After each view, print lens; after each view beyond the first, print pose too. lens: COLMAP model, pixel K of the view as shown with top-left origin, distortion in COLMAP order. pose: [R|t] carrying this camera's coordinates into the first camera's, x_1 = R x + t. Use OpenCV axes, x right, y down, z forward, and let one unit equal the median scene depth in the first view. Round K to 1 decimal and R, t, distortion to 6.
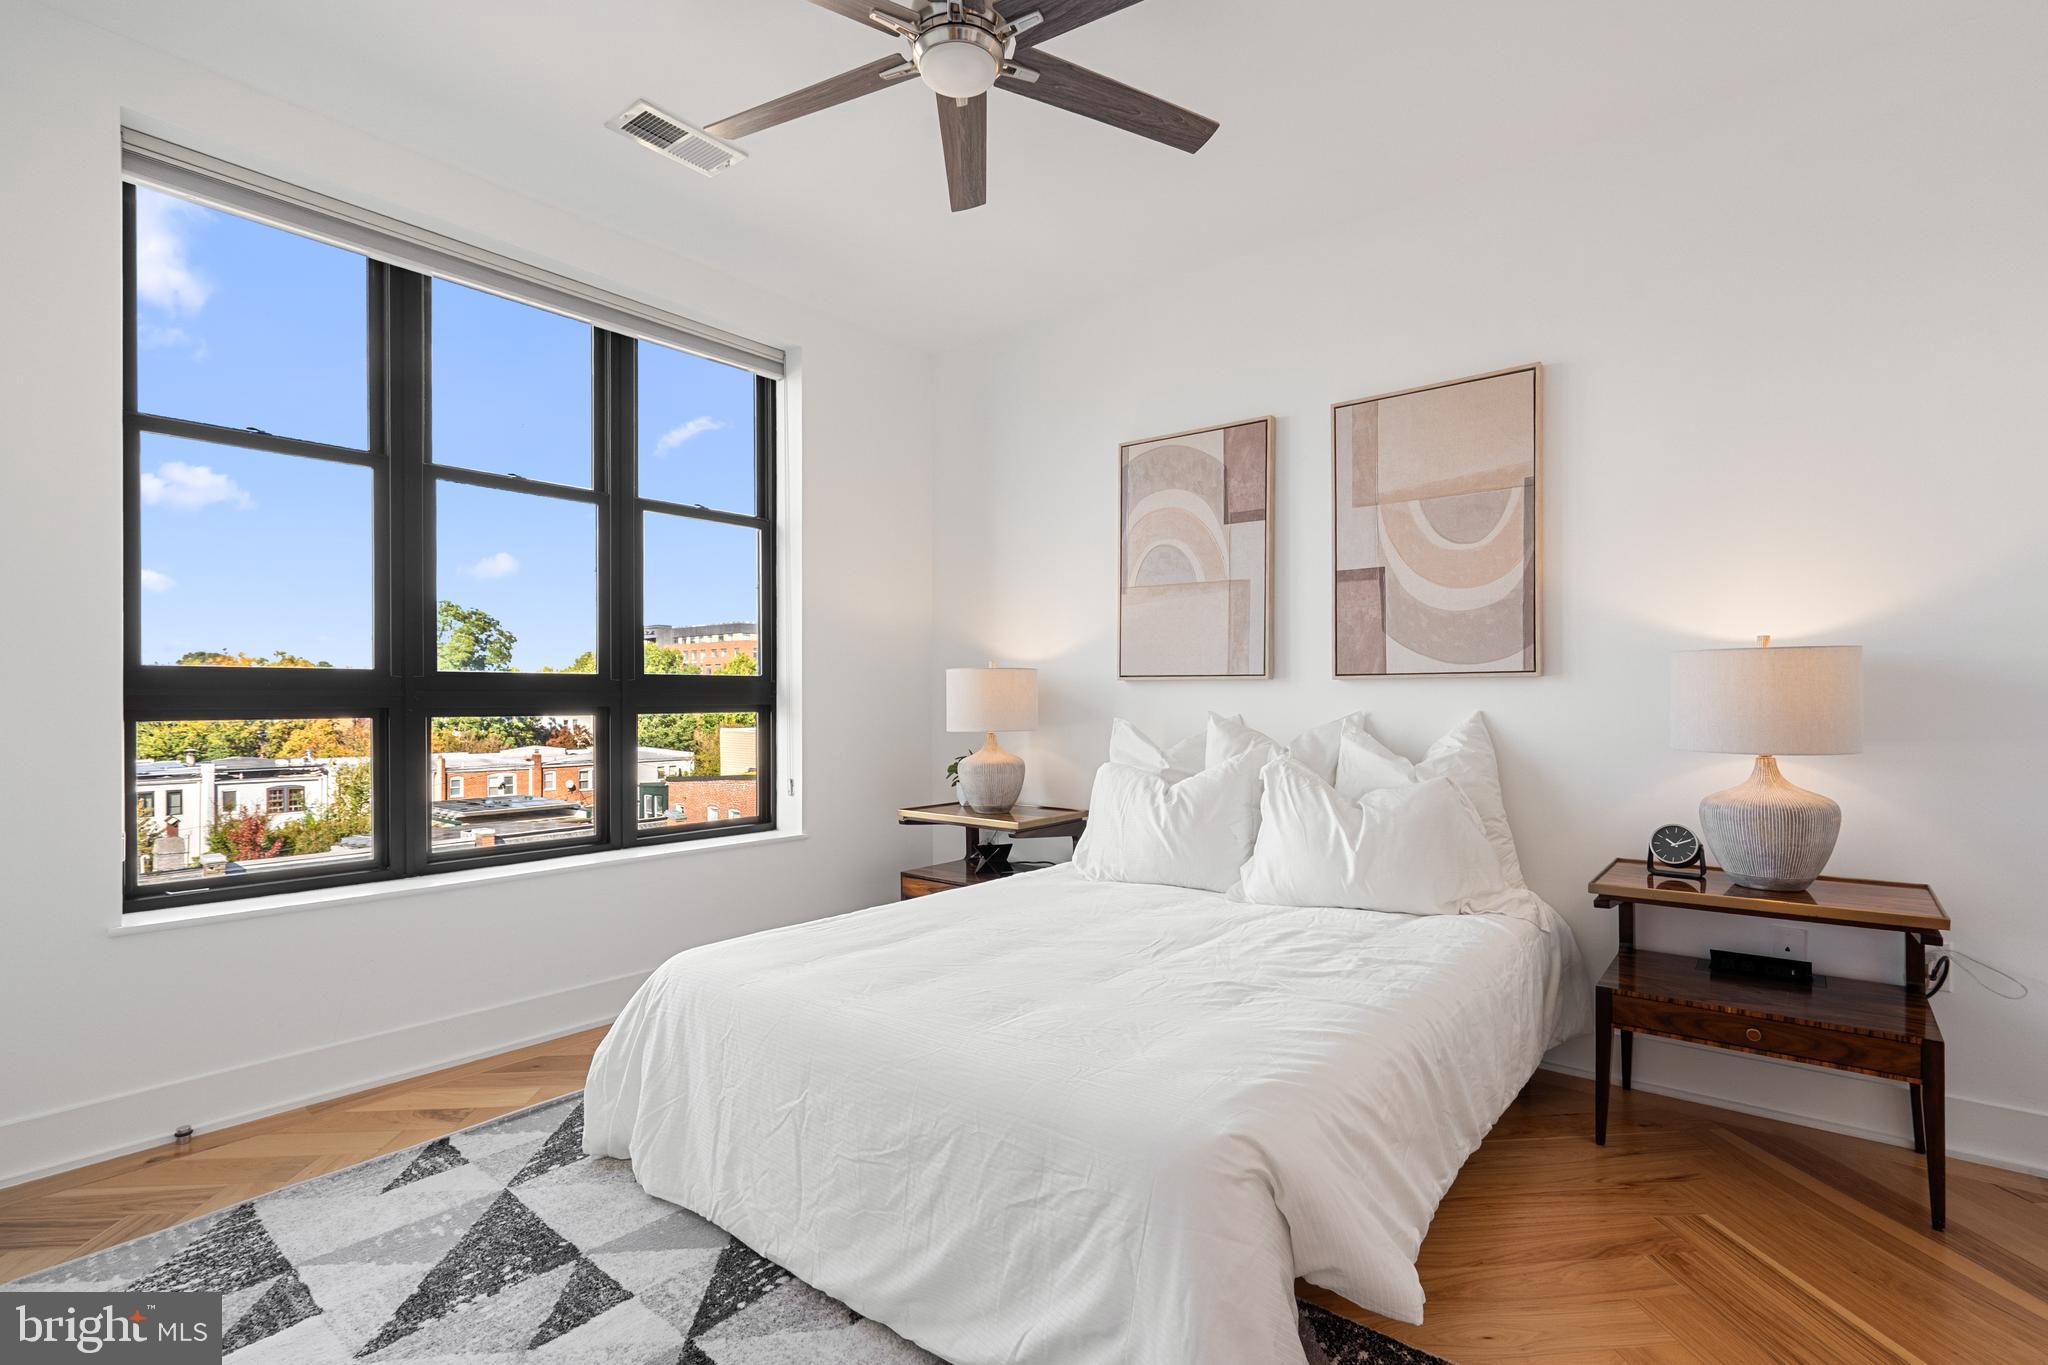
lens RADIAL K [[956.1, 0, 1030.9], [0, 956.1, 701.2], [0, 0, 1]] dist [0.001474, 0.000233]
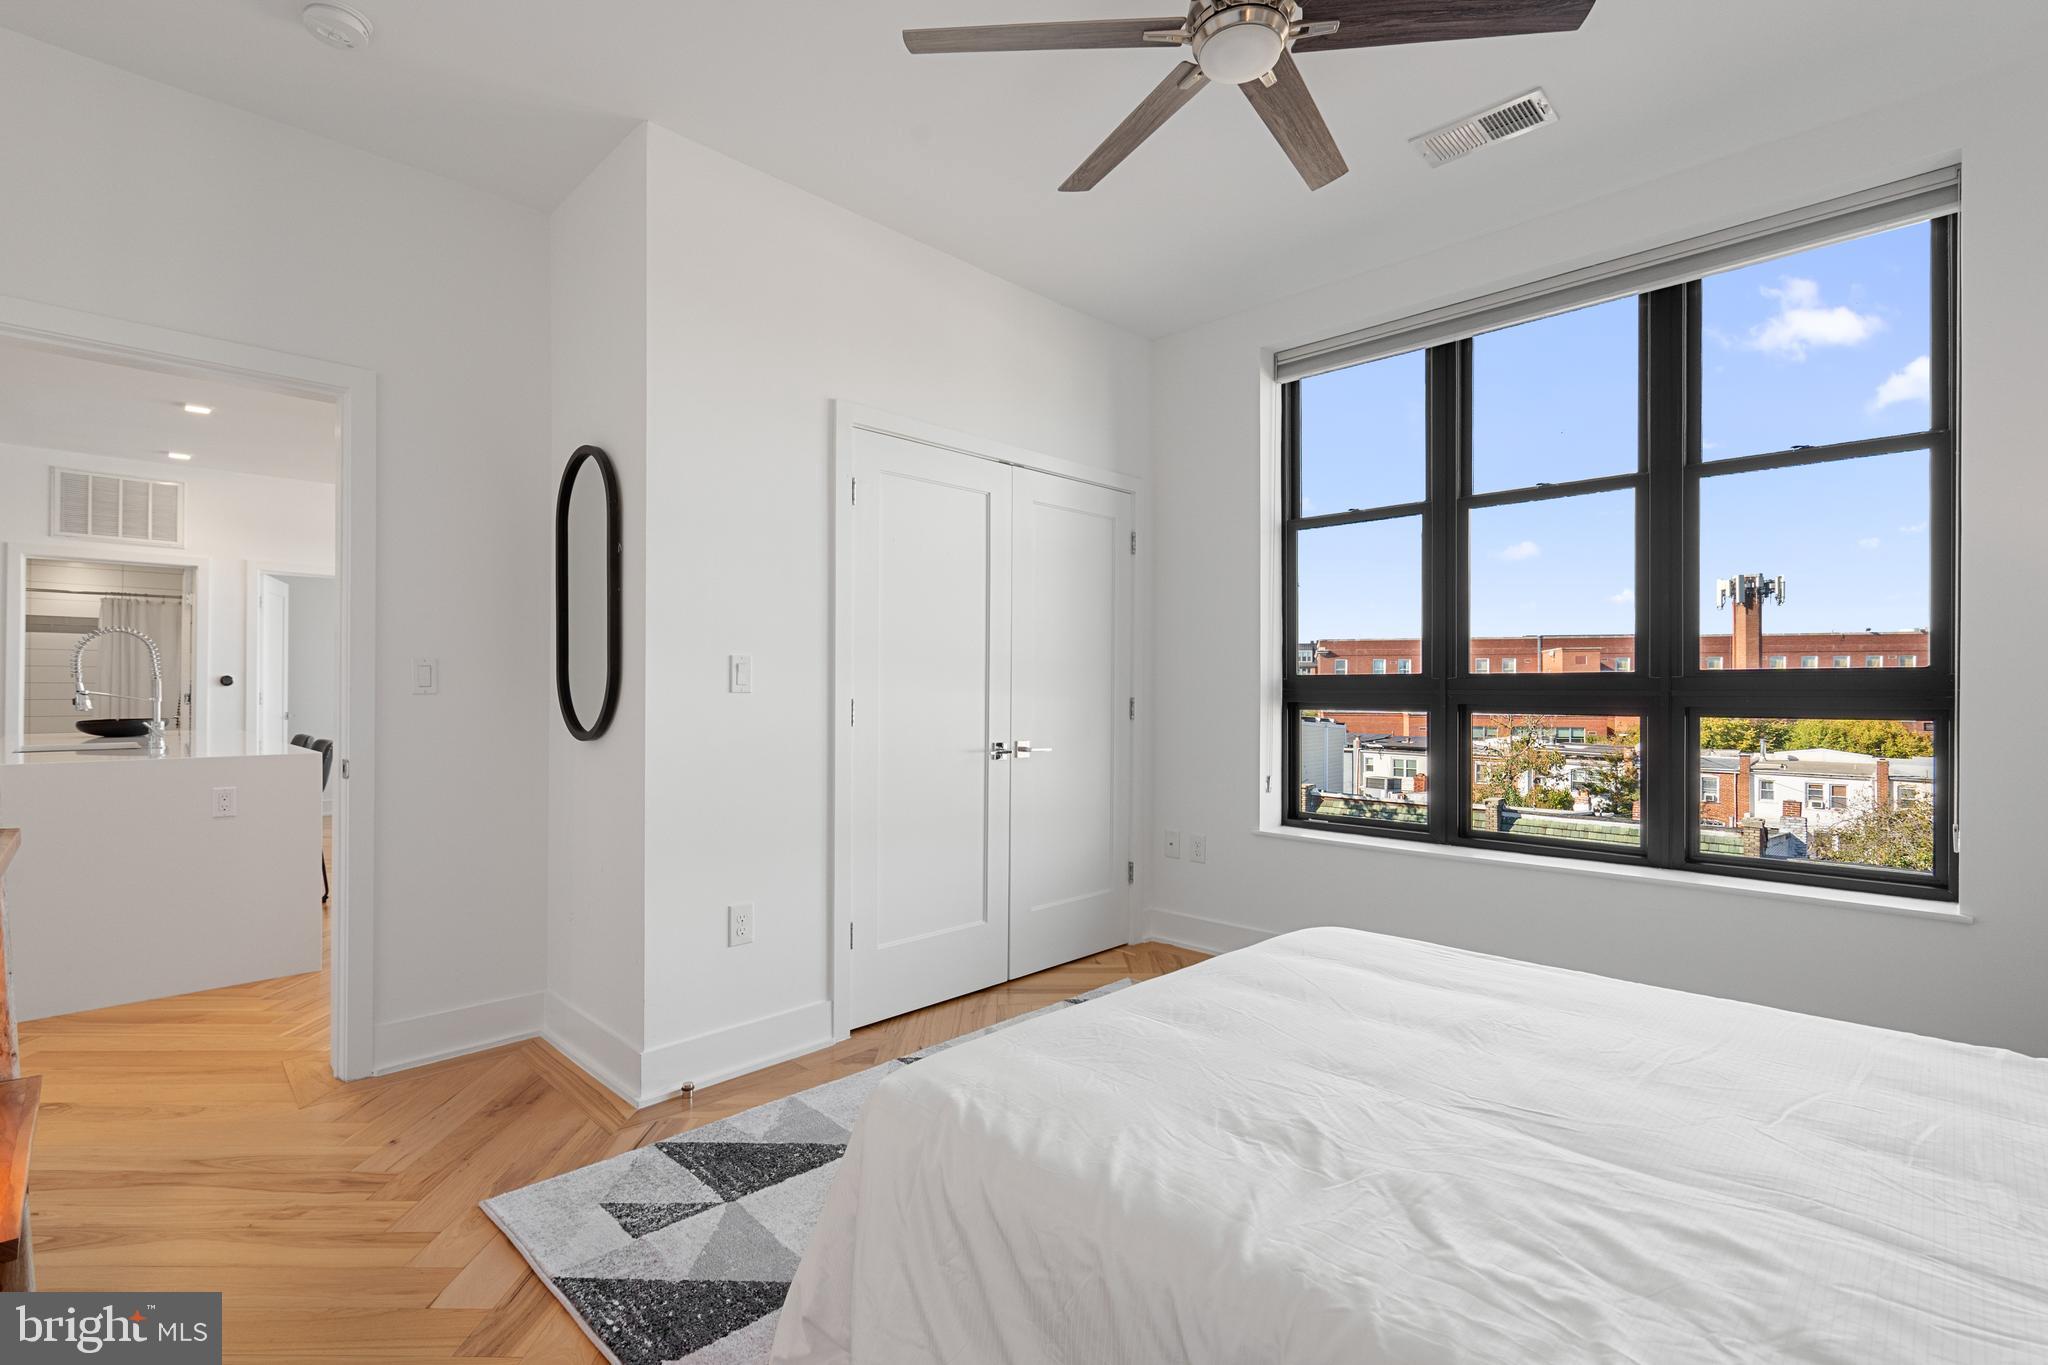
lens RADIAL K [[945.9, 0, 1015.4], [0, 945.9, 681.2], [0, 0, 1]] dist [0.001138, 0.000151]
pose [[-0.105775, -0.010769, -0.994332, 0.700661], [-0.009069, 0.999910, -0.009865, -0.005411], [0.994349, 0.007974, -0.105864, 0.687827]]
